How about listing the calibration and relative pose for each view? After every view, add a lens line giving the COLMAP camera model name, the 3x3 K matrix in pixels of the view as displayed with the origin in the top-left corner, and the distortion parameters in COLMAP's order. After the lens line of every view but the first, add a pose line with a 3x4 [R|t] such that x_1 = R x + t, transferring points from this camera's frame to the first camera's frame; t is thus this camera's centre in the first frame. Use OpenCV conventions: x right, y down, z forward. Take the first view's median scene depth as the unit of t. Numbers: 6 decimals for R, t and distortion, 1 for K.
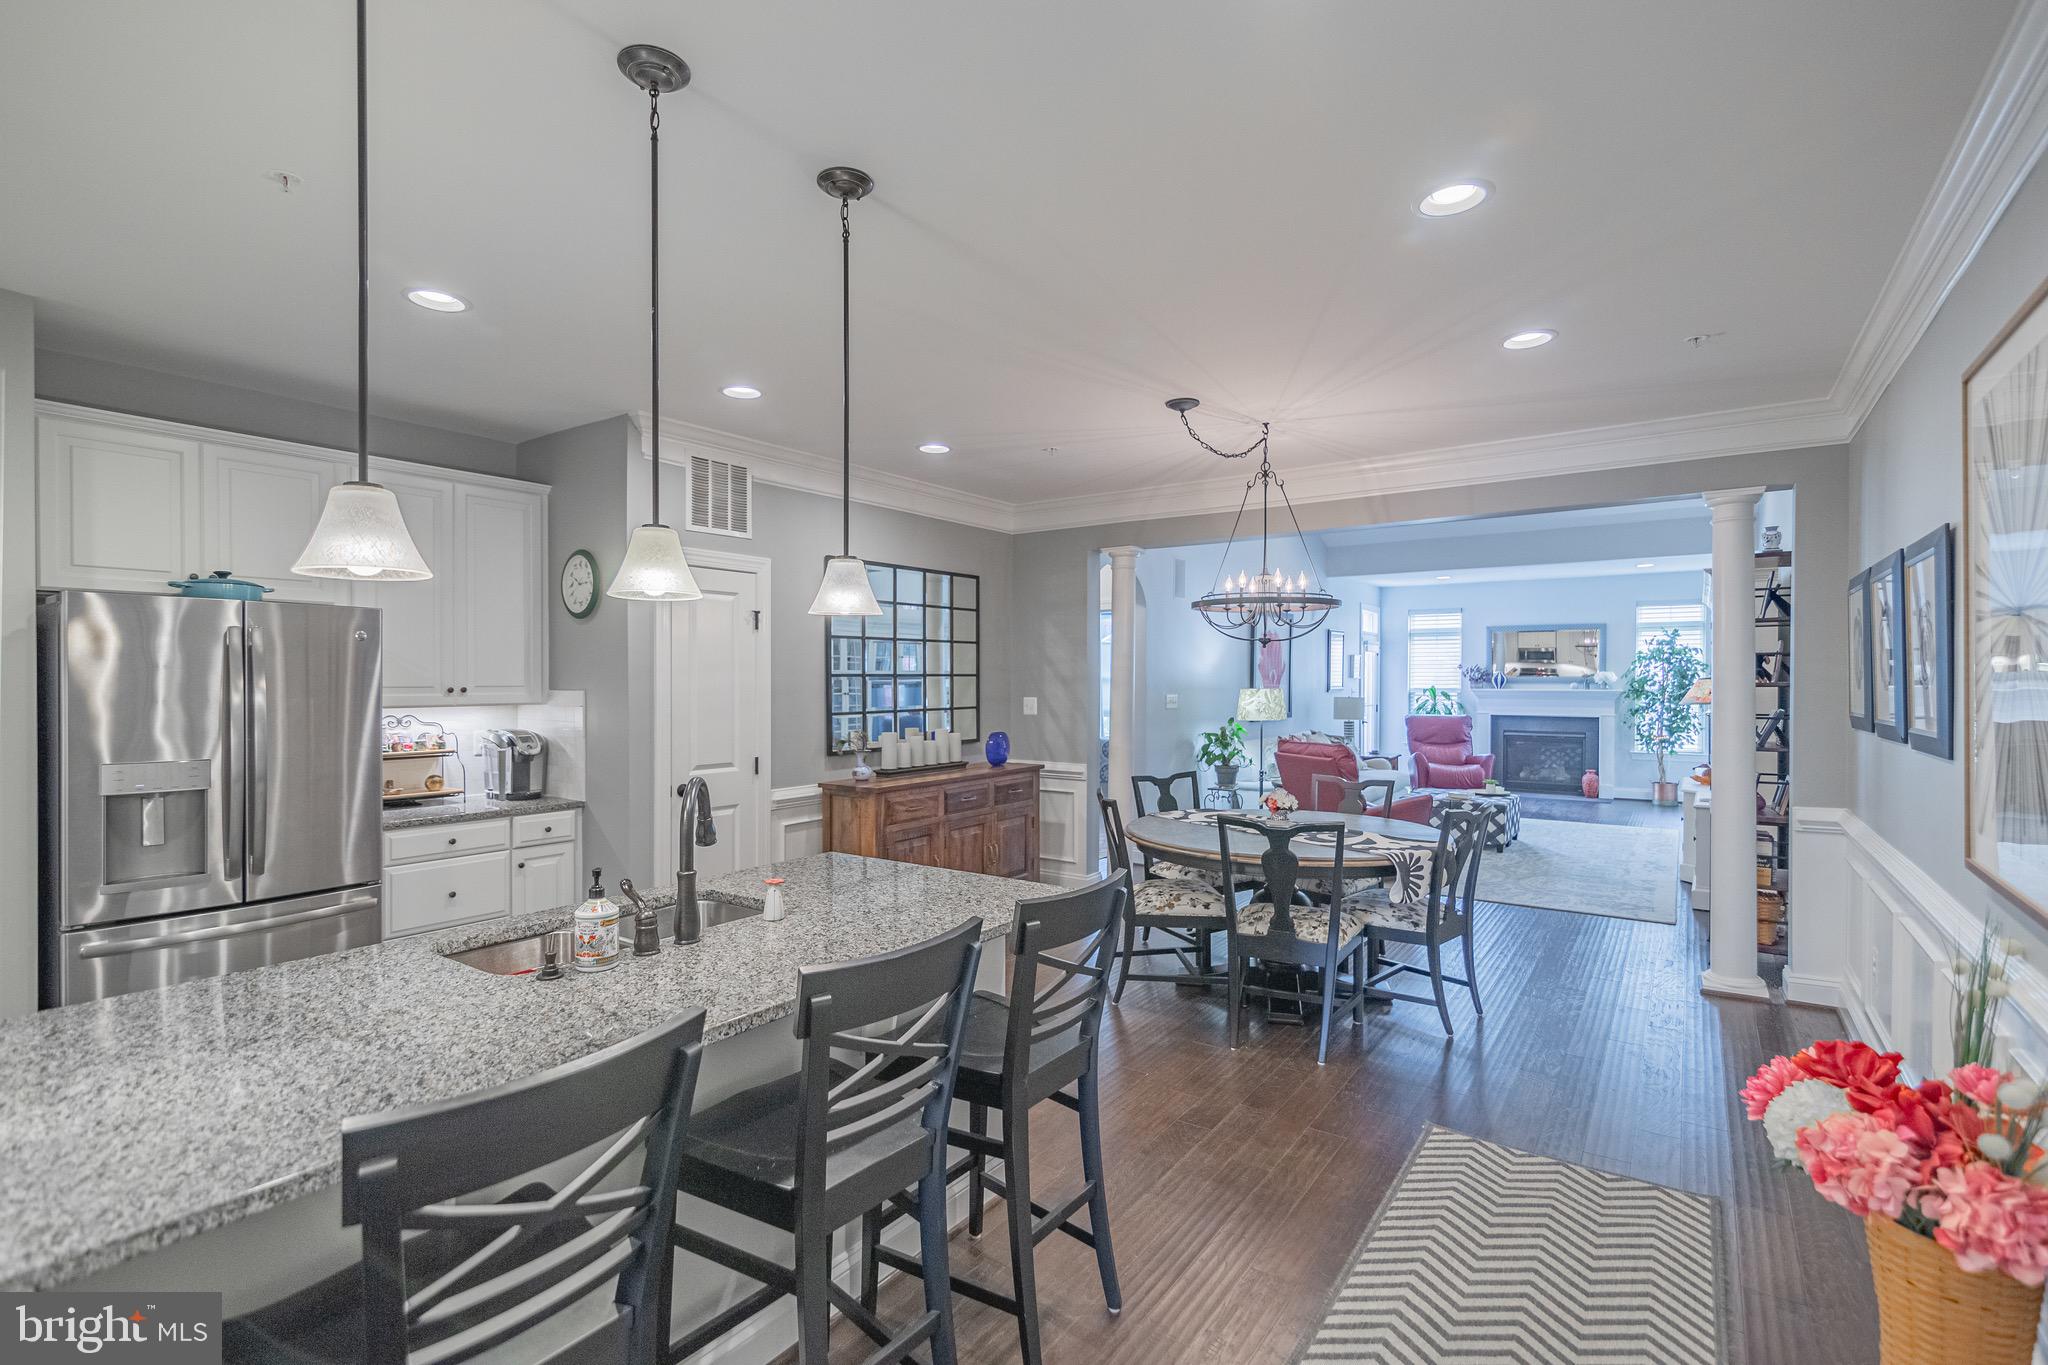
lens RADIAL K [[946.5, 0, 1022.7], [0, 946.5, 688.1], [0, 0, 1]] dist [-0.001309, -0.000057]
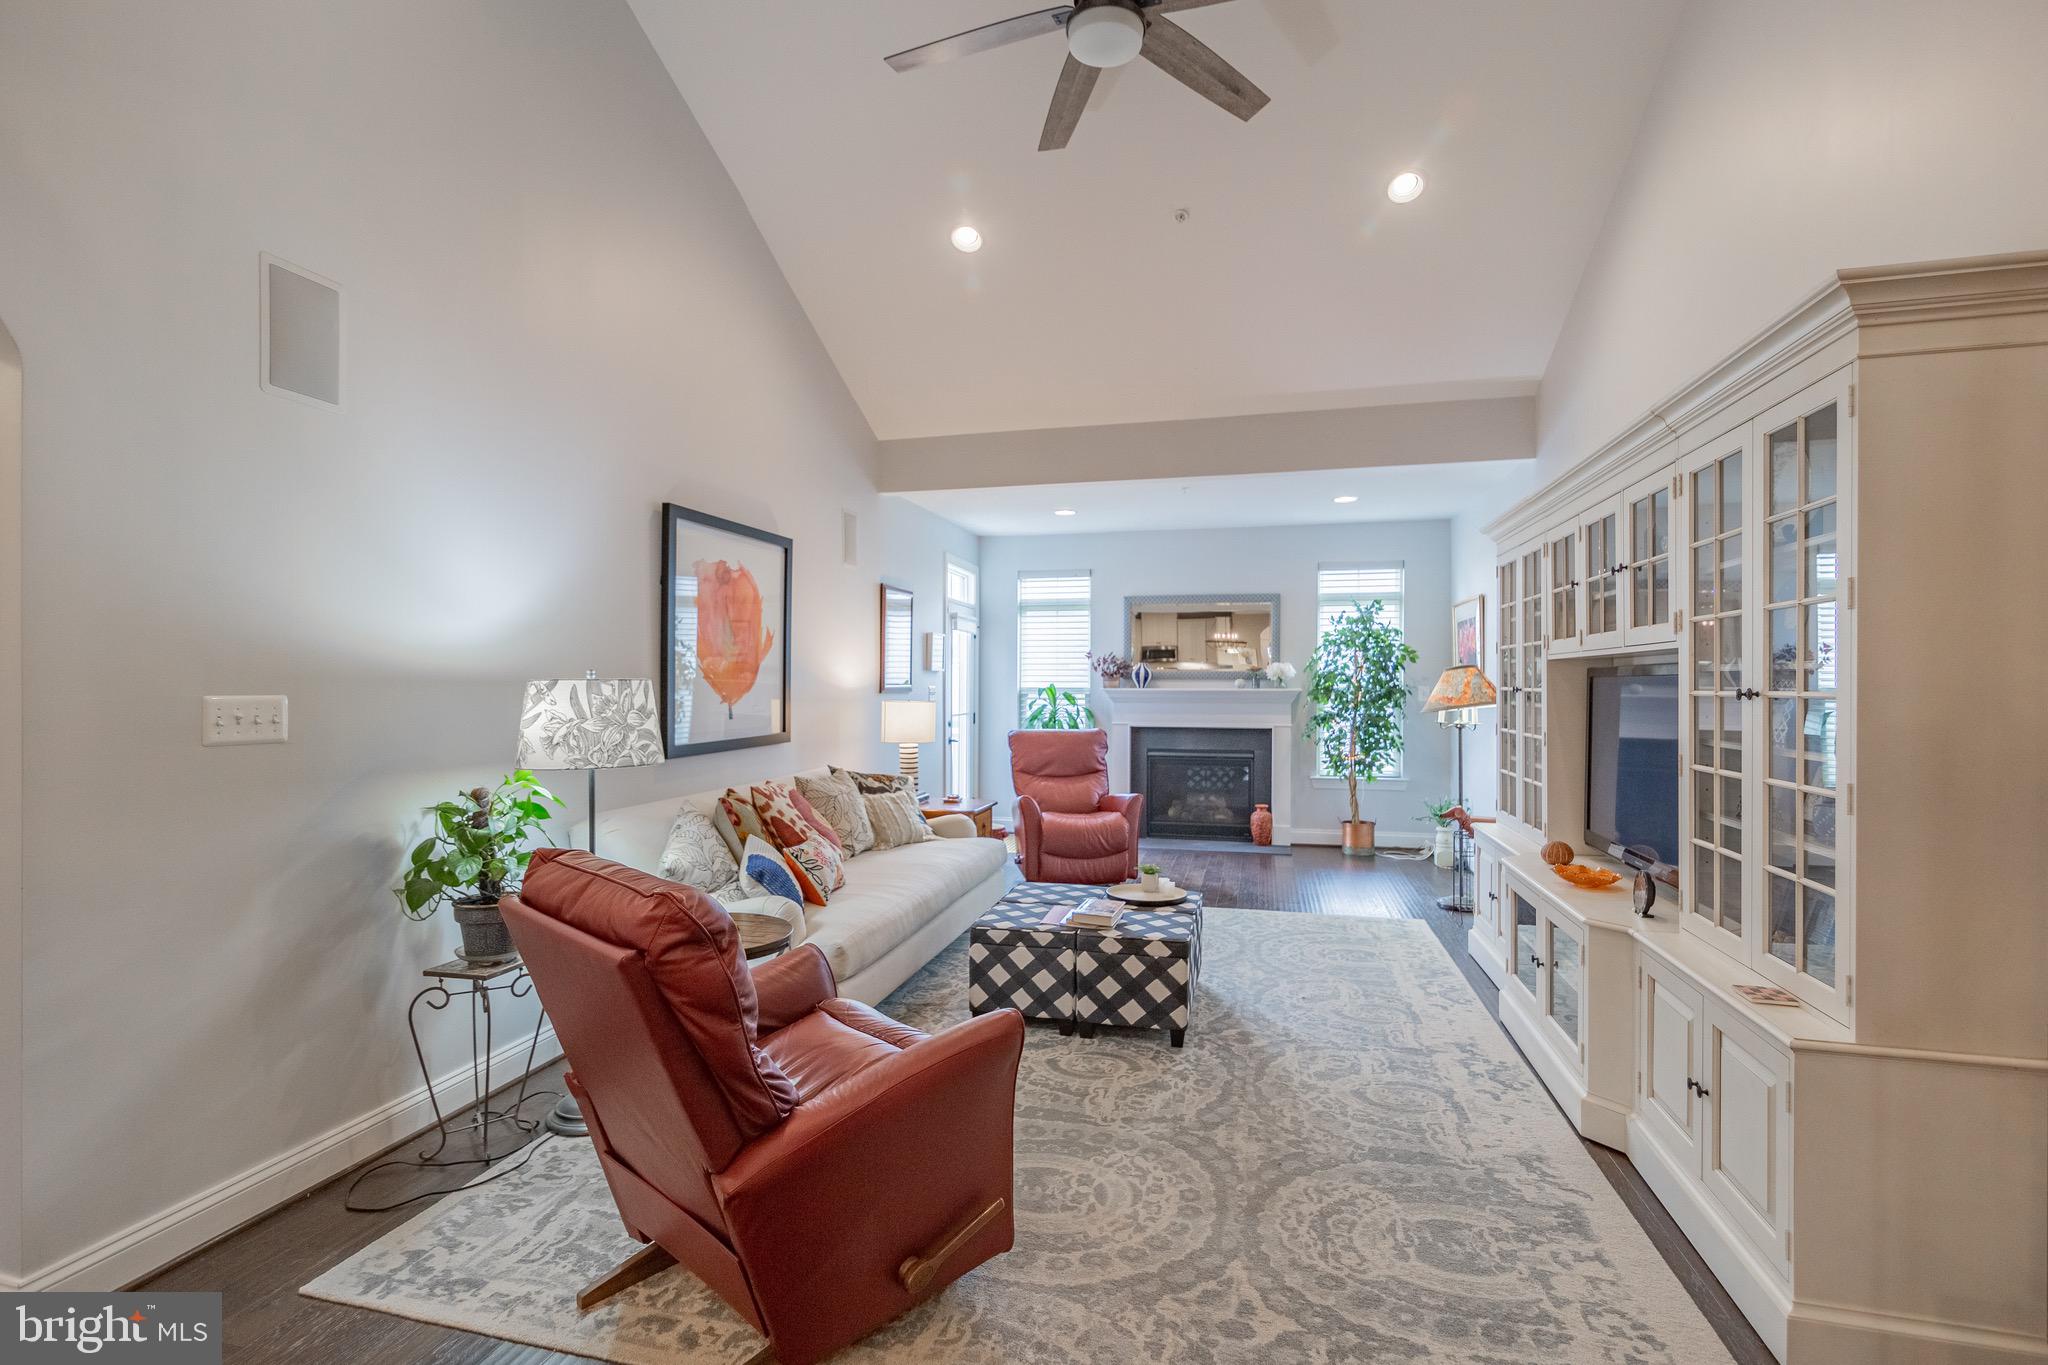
lens RADIAL K [[938.9, 0, 1016.6], [0, 938.9, 688.0], [0, 0, 1]] dist [-0.000696, 0.000111]
pose [[0.935694, -0.001805, 0.352808, 0.335940], [0.004298, 0.999971, -0.006282, 0.008432], [-0.352787, 0.007394, 0.935675, 0.739759]]
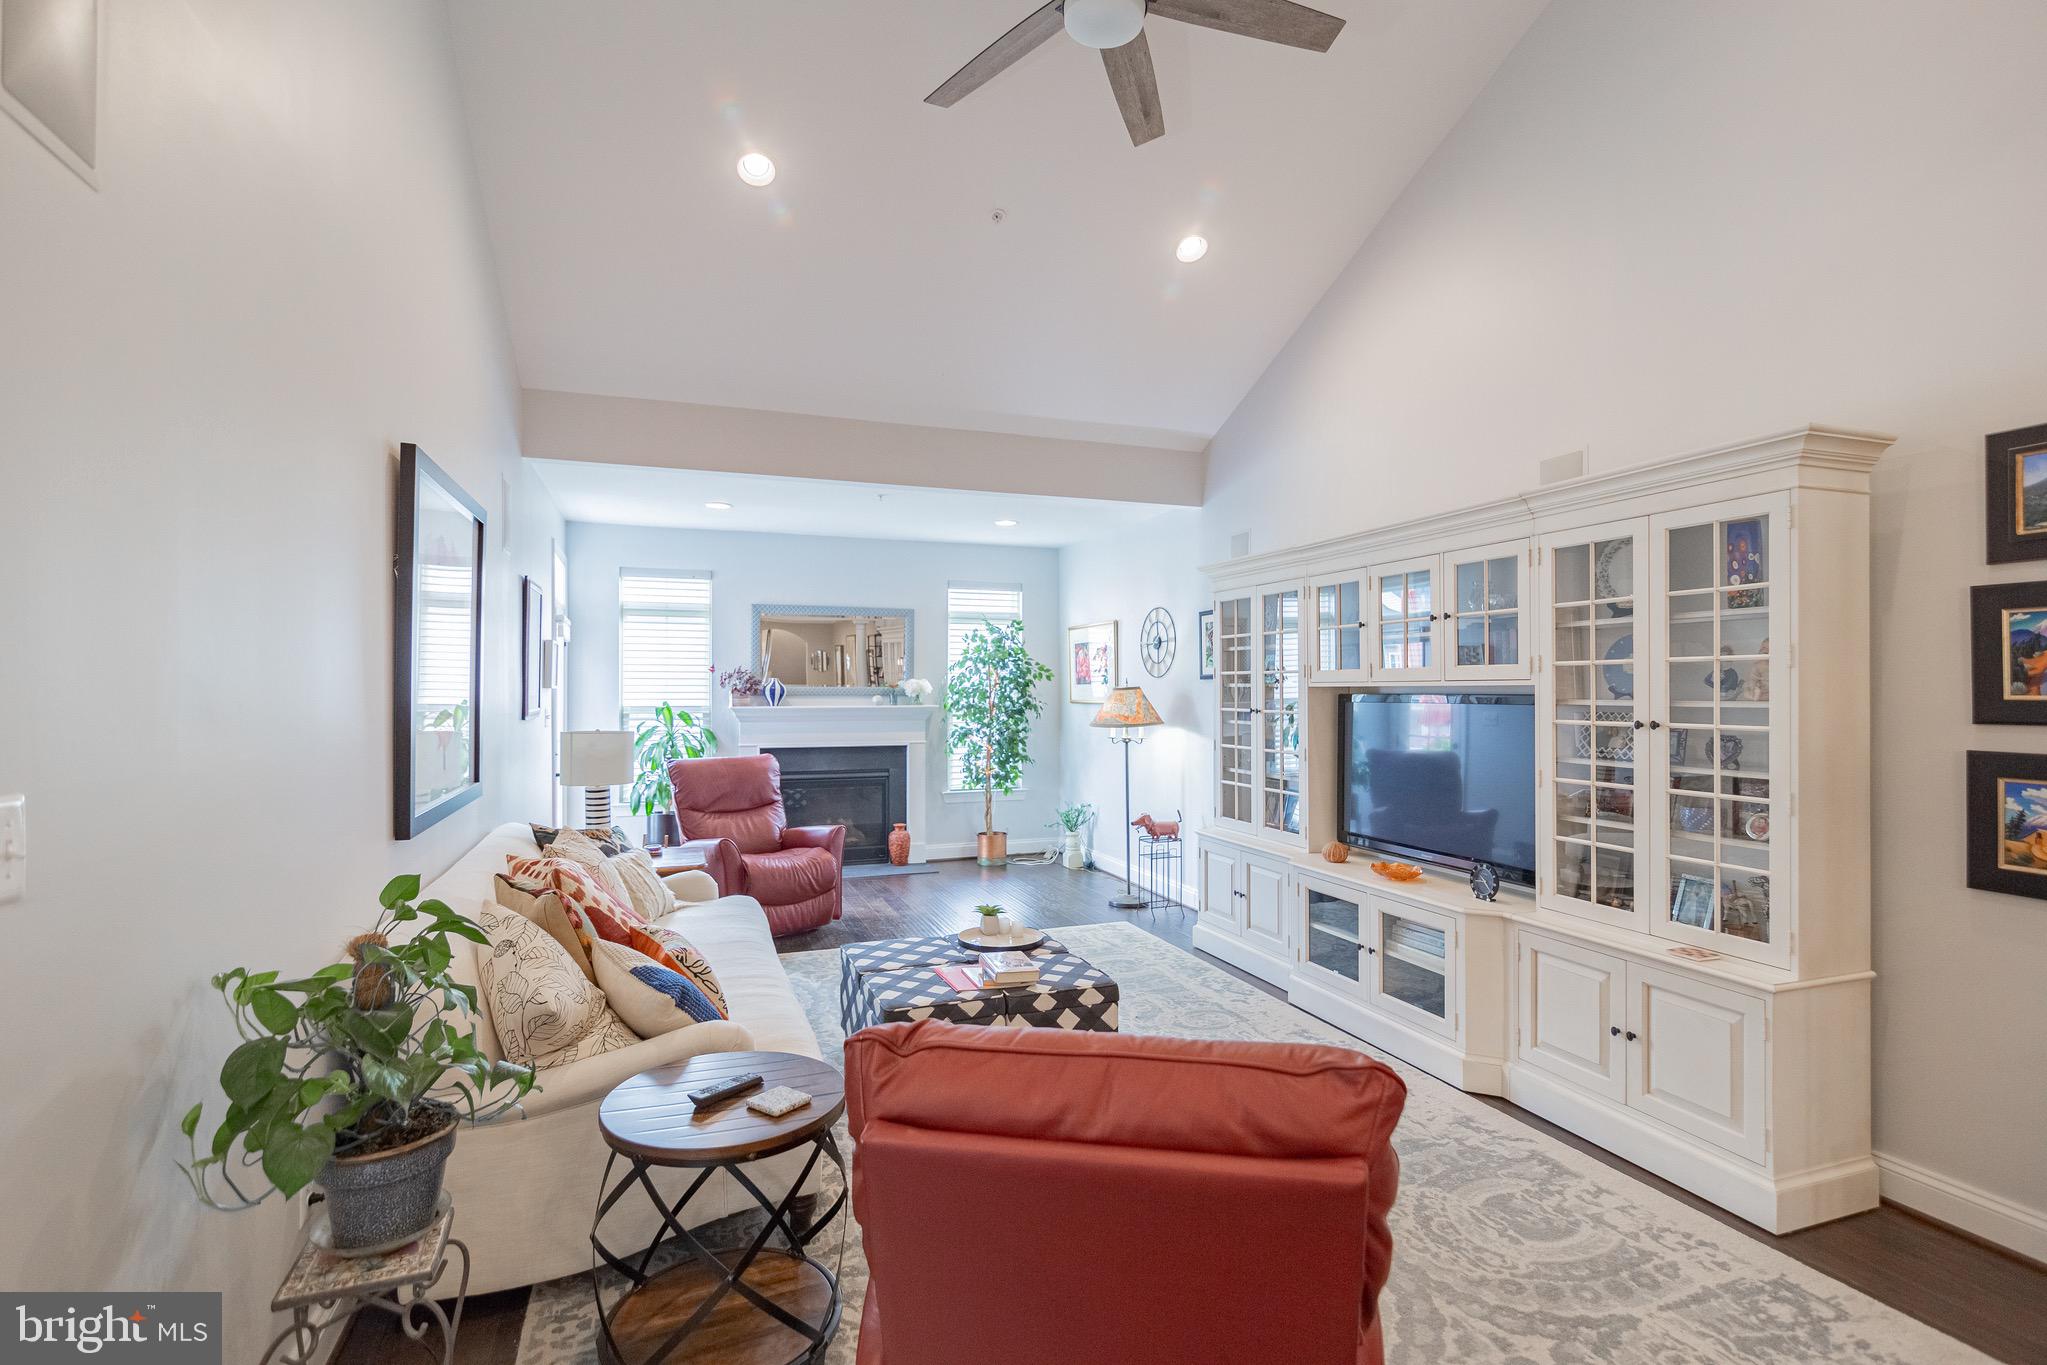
lens RADIAL K [[949.6, 0, 1006.6], [0, 949.6, 689.9], [0, 0, 1]] dist [-0.000424, -0.000127]
pose [[0.578584, -0.001755, 0.815621, 0.158718], [0.011096, 0.999922, -0.005720, -0.007940], [-0.815547, 0.012360, 0.578558, 0.953584]]
